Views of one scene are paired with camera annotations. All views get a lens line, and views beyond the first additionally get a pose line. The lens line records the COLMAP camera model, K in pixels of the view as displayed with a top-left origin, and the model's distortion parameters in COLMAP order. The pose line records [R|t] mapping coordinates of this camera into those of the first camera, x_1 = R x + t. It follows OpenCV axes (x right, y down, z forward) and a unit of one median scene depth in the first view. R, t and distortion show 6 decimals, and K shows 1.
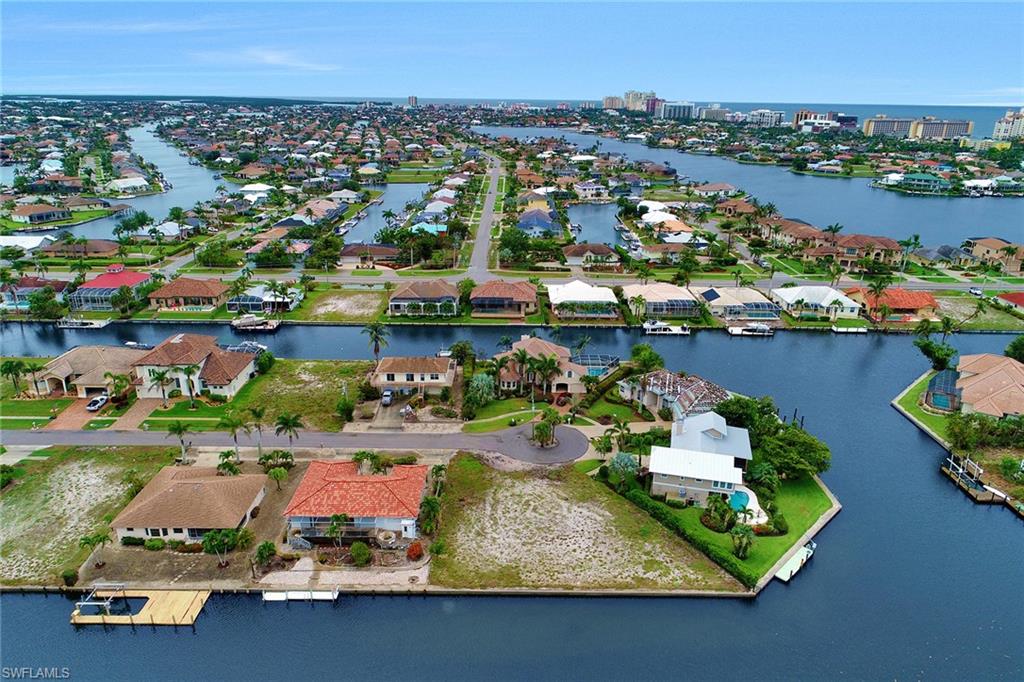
lens RADIAL K [[697.5, 0, 513.9], [0, 697.5, 336.8], [0, 0, 1]] dist [0.010138, -0.004857]
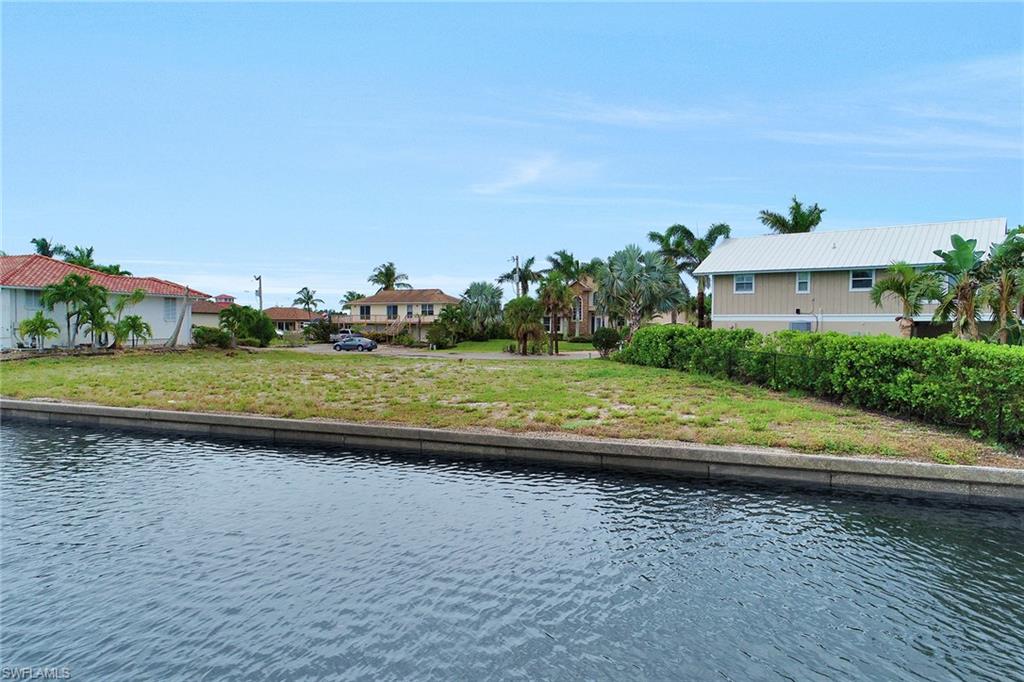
lens RADIAL K [[697.5, 0, 513.0], [0, 697.5, 341.5], [0, 0, 1]] dist [0.010138, -0.004857]
pose [[0.922518, 0.003328, -0.385941, 0.179890], [-0.123932, 0.949563, -0.288047, 0.243577], [0.365516, 0.313559, 0.876401, 0.521264]]
